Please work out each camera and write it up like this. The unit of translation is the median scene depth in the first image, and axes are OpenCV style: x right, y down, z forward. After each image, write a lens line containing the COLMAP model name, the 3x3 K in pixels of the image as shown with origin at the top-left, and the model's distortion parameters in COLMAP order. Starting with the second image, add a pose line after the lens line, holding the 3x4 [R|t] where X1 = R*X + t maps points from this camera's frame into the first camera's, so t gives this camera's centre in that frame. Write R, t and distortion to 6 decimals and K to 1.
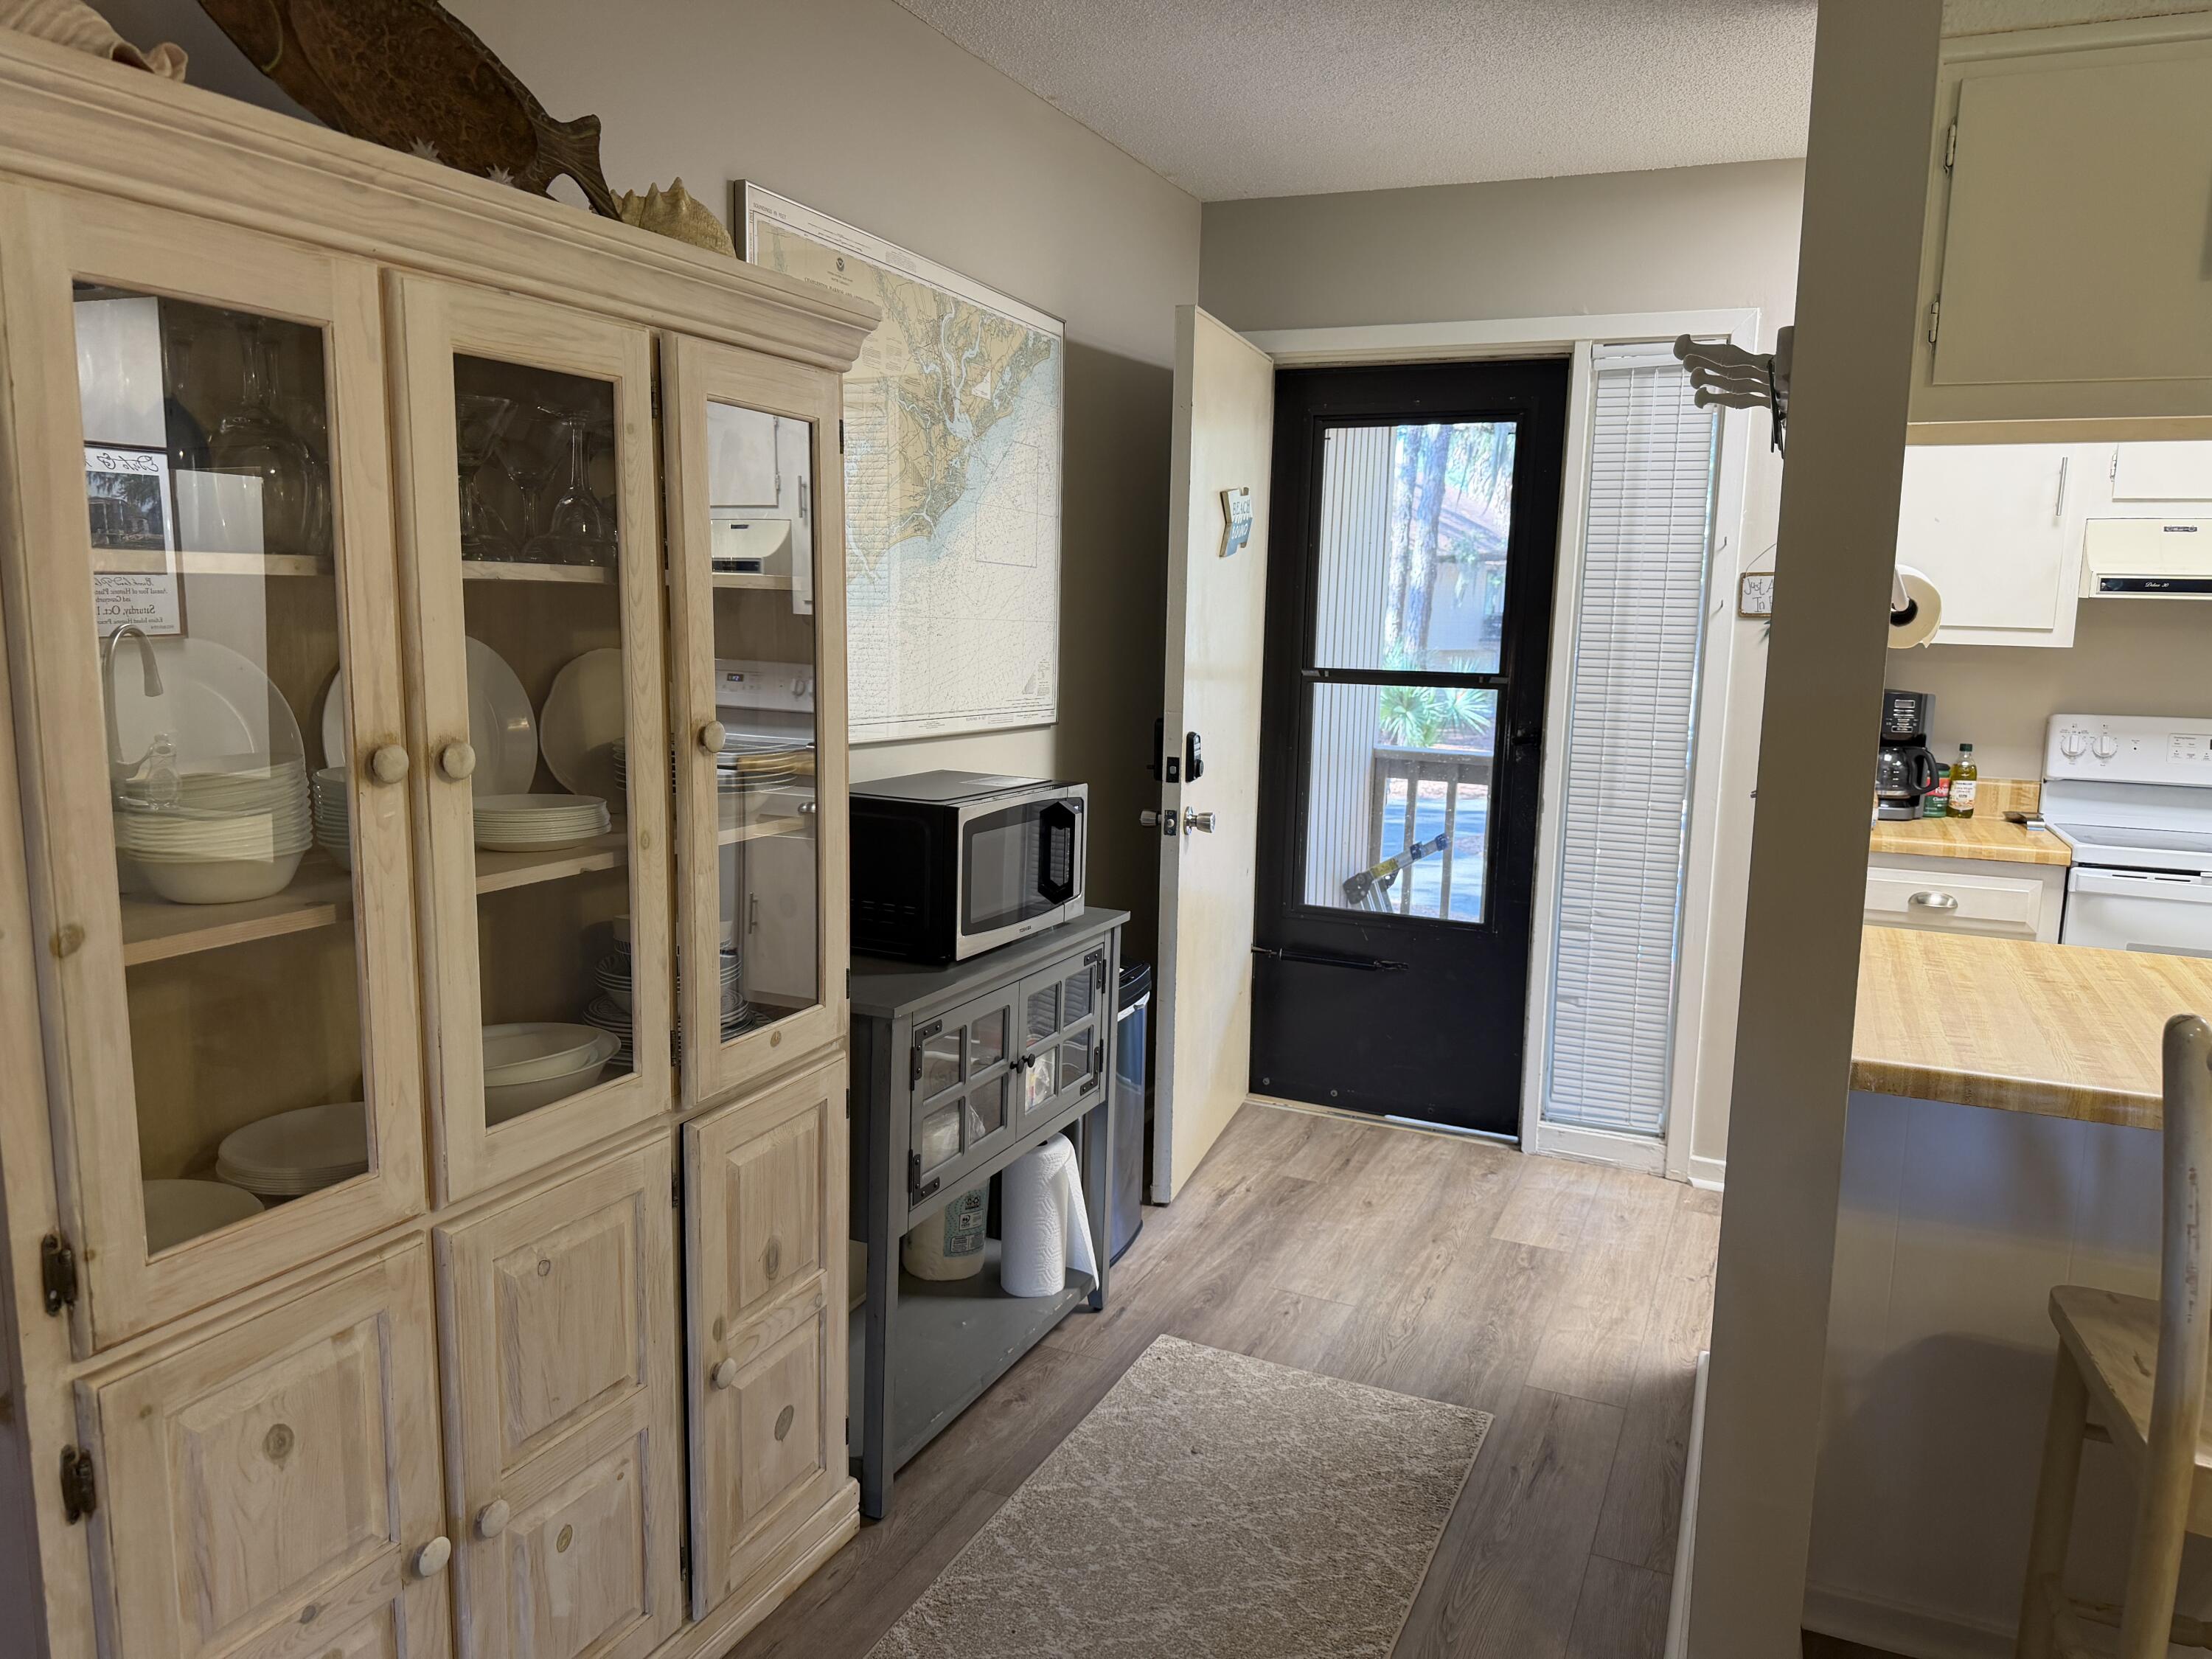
lens RADIAL K [[1558.5, 0, 1114.8], [0, 1558.5, 843.2], [0, 0, 1]] dist [0.046661, -0.056201]
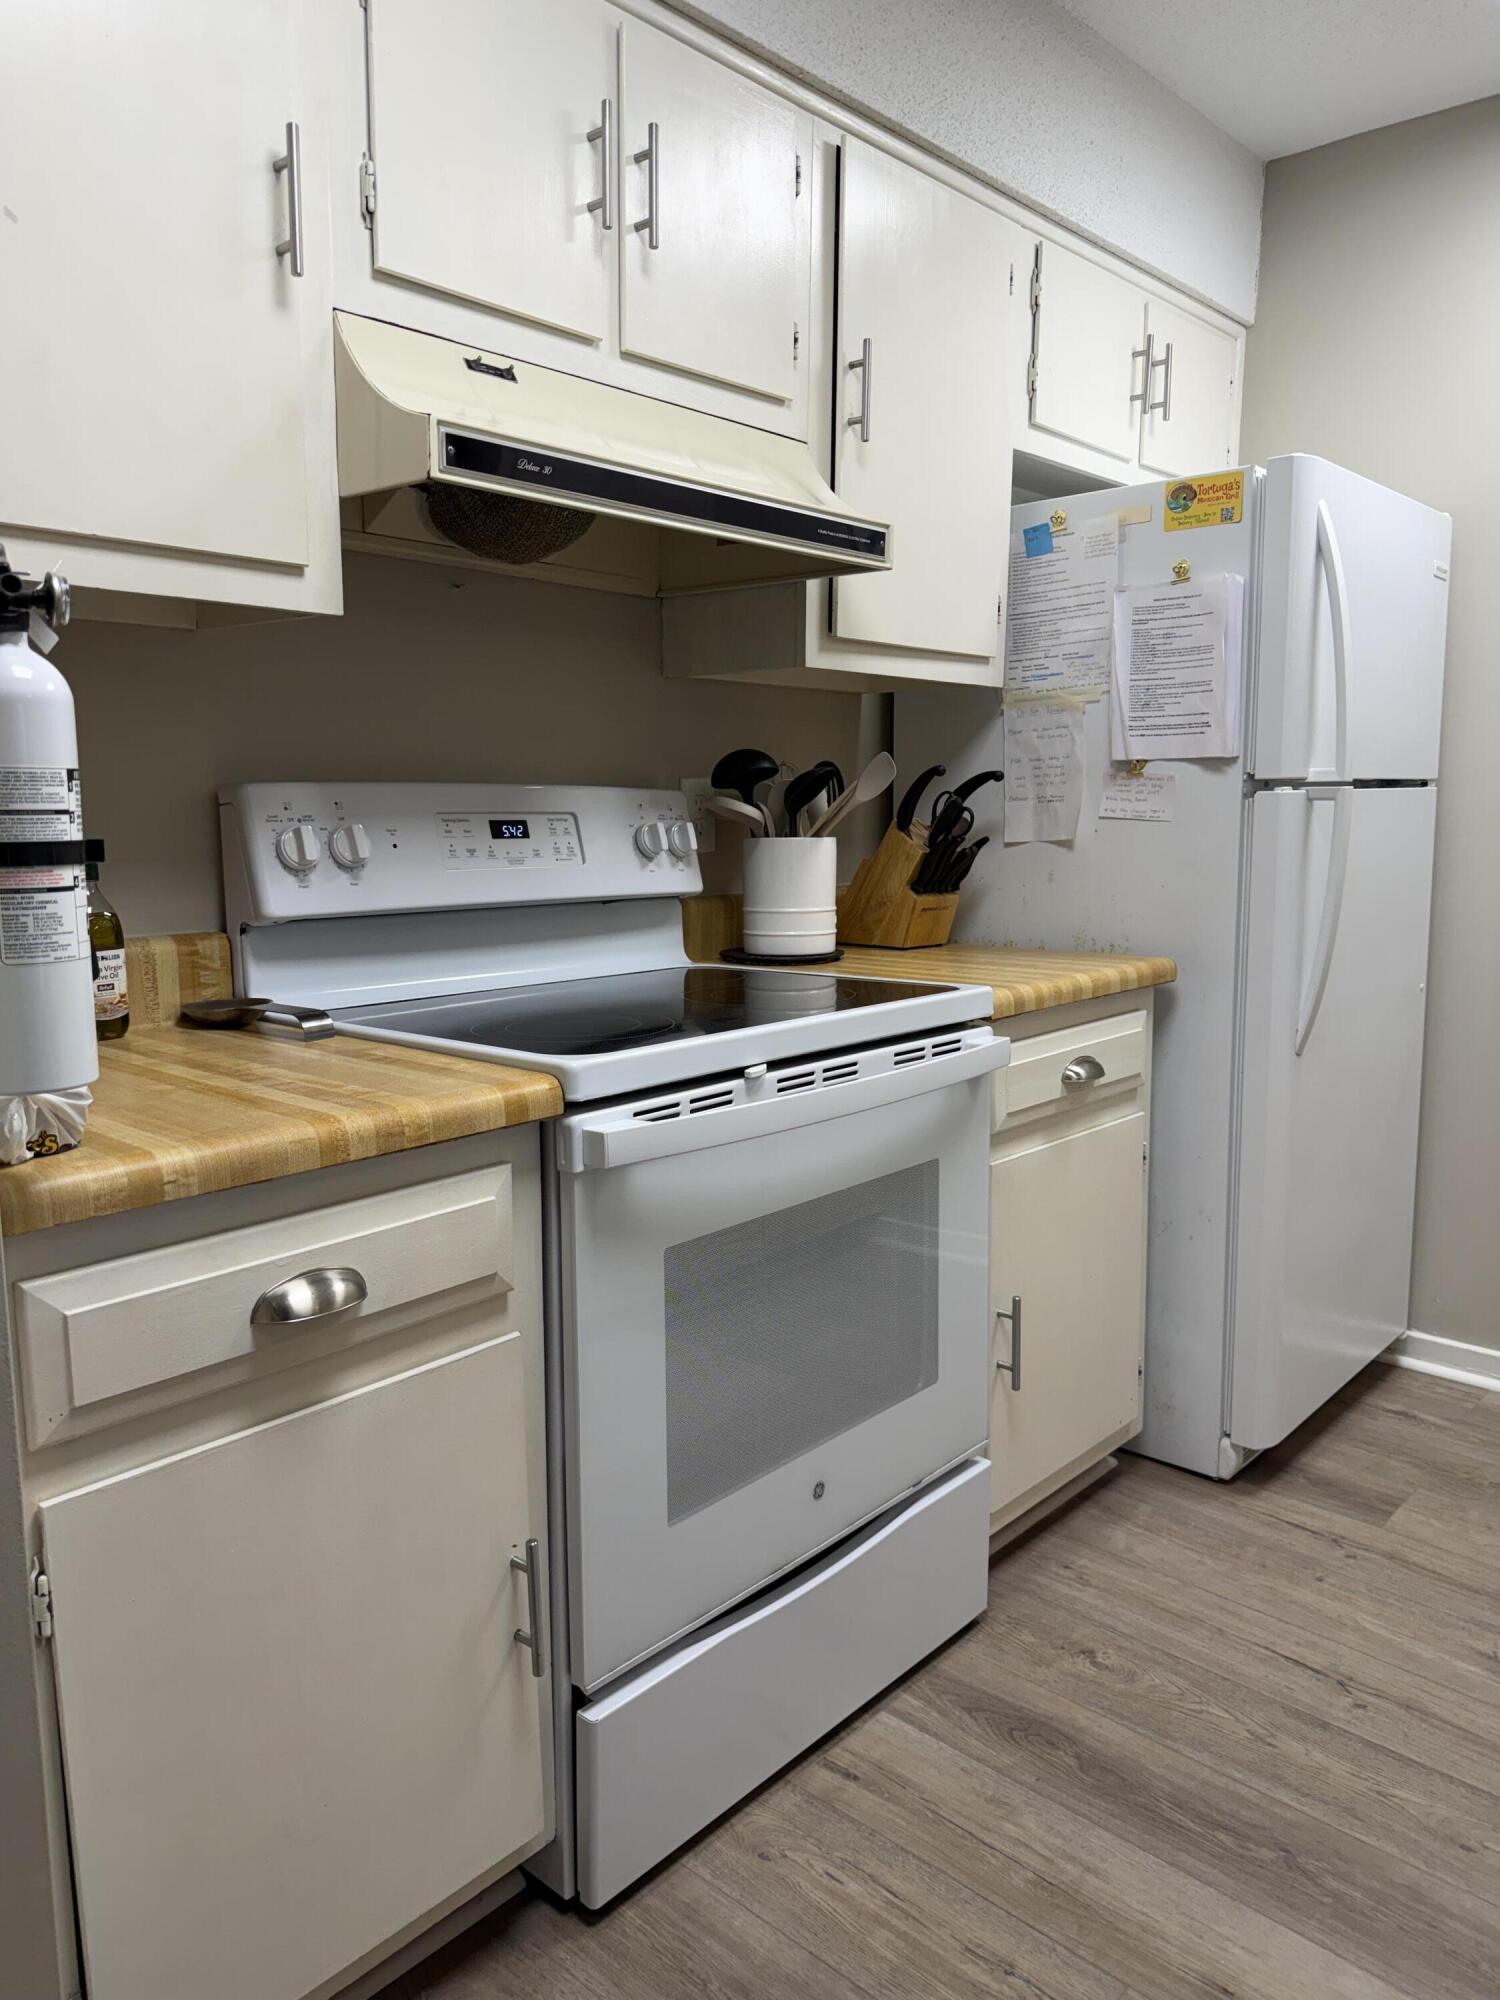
lens RADIAL K [[1409.2, 0, 756.3], [0, 1409.2, 1001.9], [0, 0, 1]] dist [0.046661, -0.056201]
pose [[0.307318, -0.154474, 0.938985, 0.247605], [0.149611, 0.982308, 0.112636, -0.044270], [-0.939772, 0.105868, 0.324993, 0.742106]]
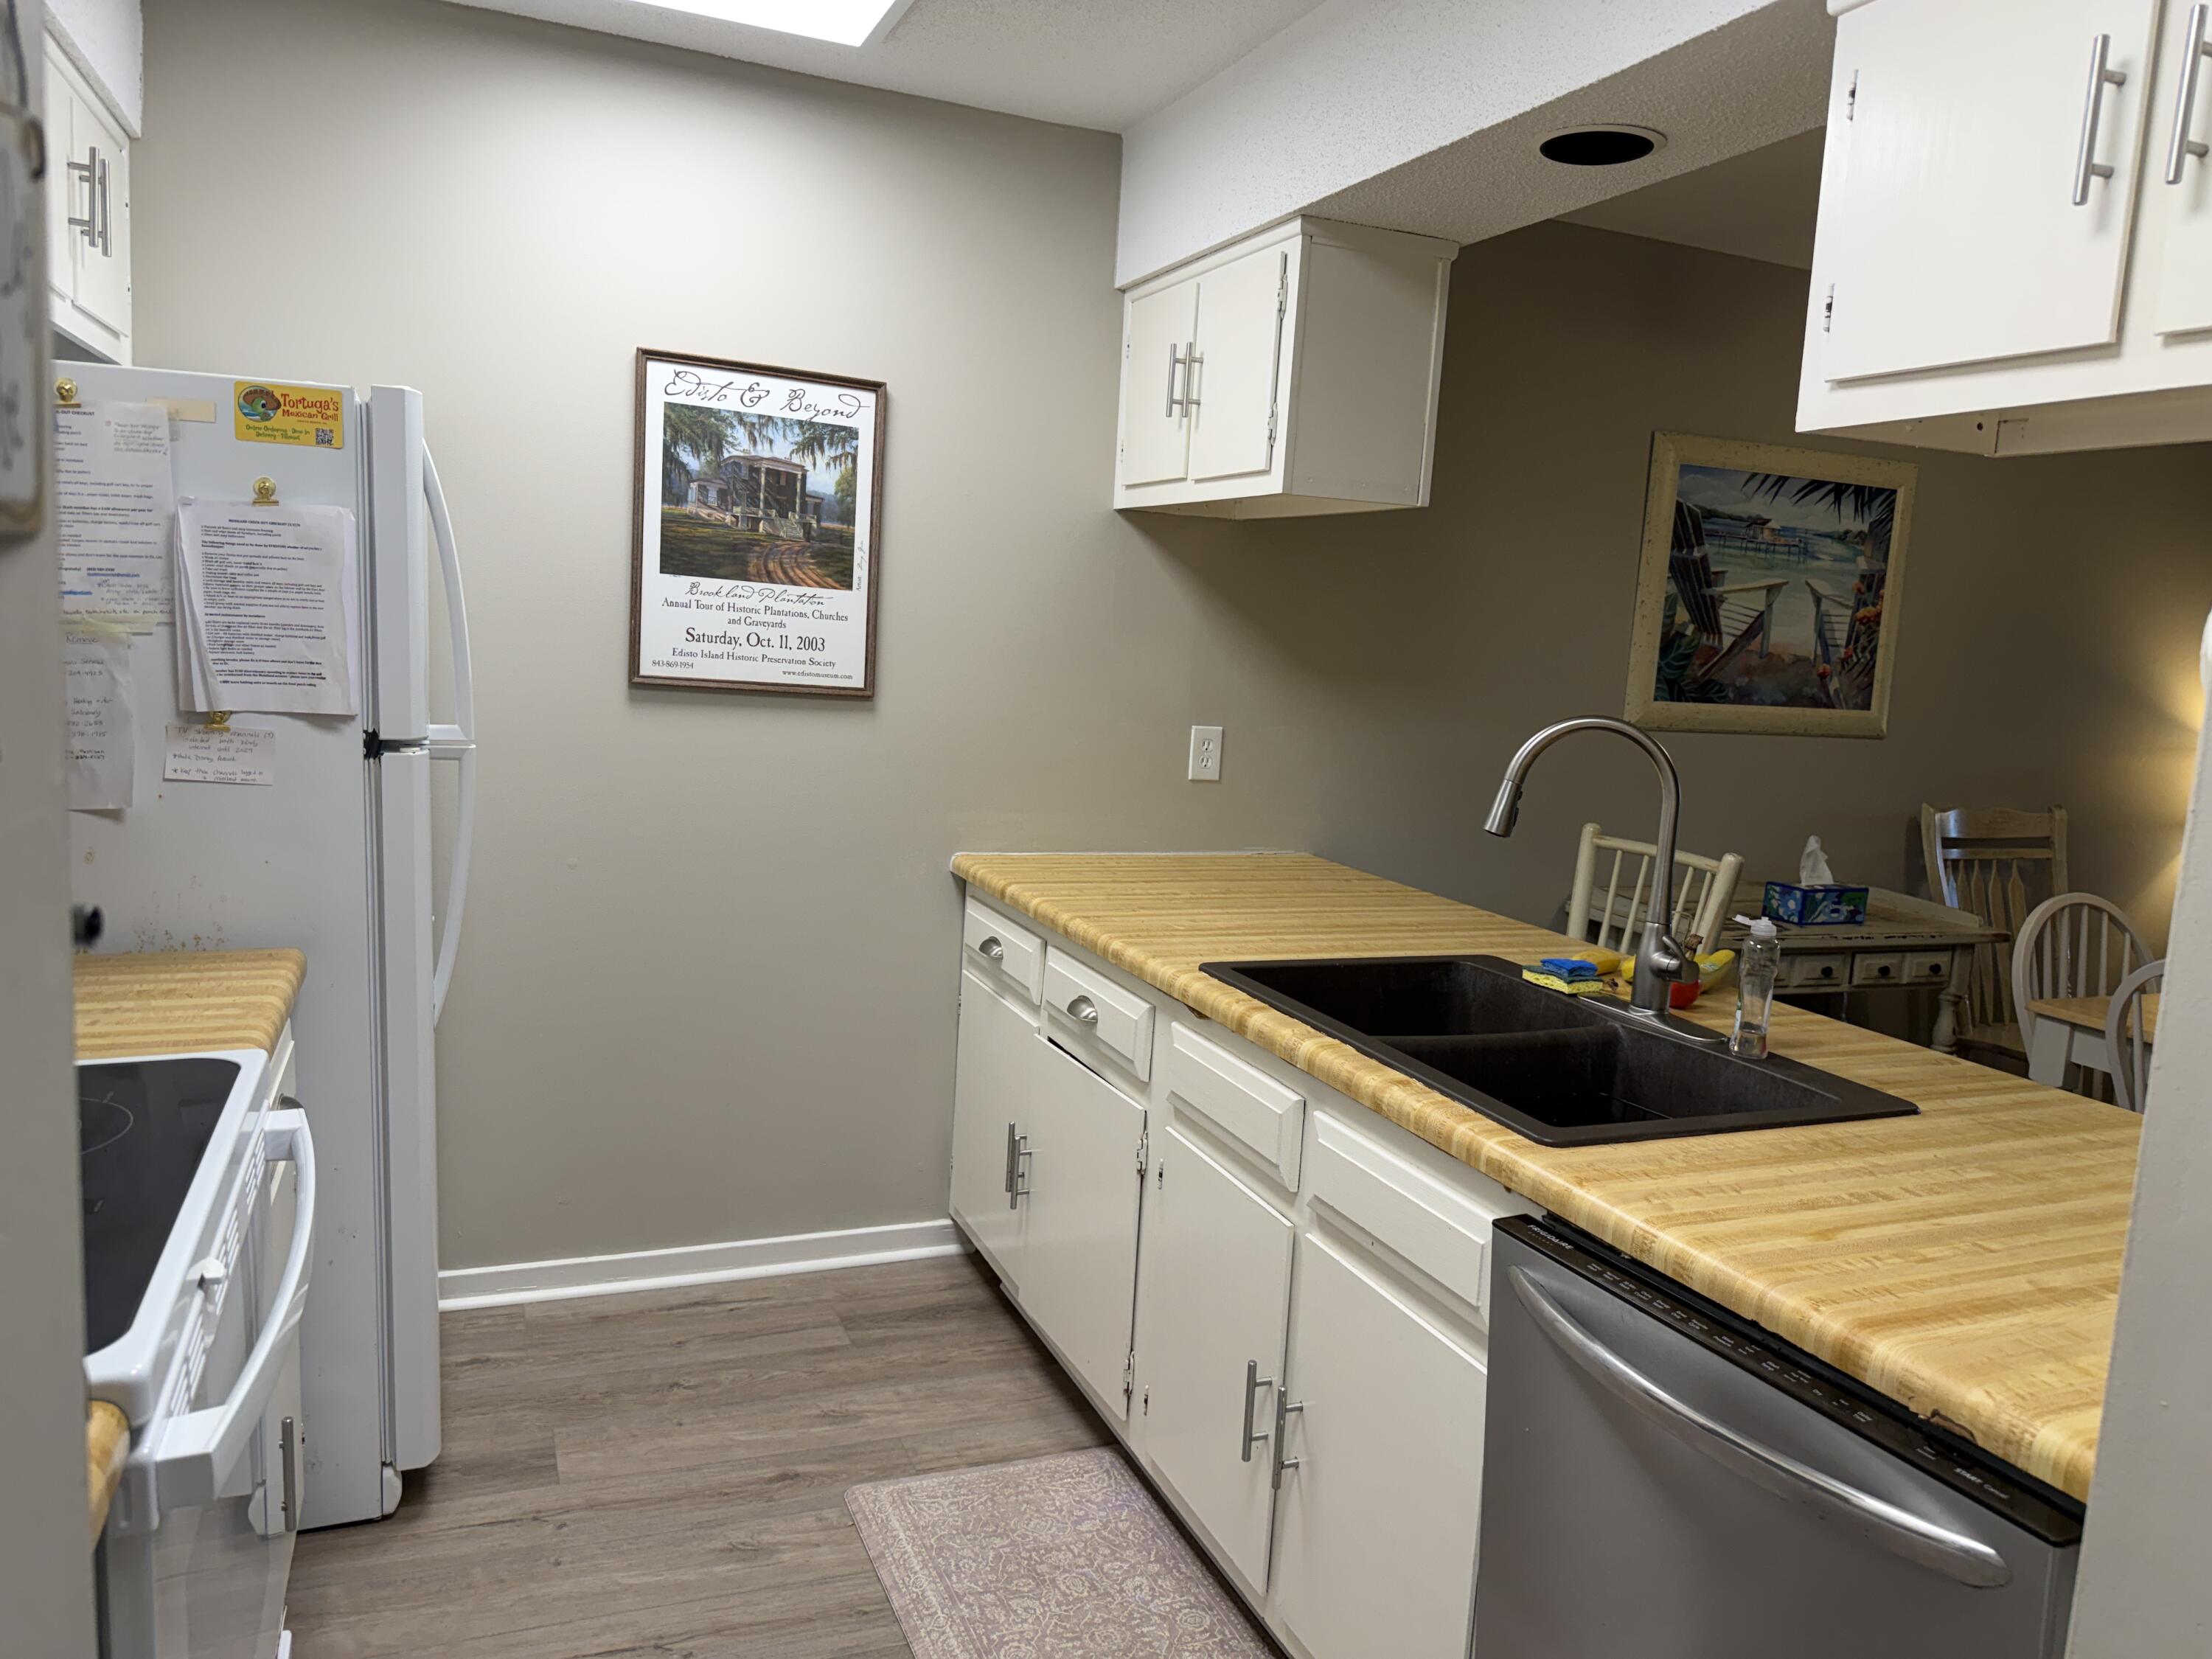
lens RADIAL K [[1558.5, 0, 1106.2], [0, 1558.5, 832.6], [0, 0, 1]] dist [0.046661, -0.056201]
pose [[-0.720945, -0.152553, 0.675993, 0.280329], [0.029765, 0.967752, 0.250139, -0.132612], [-0.692353, 0.200457, -0.693156, 0.932488]]
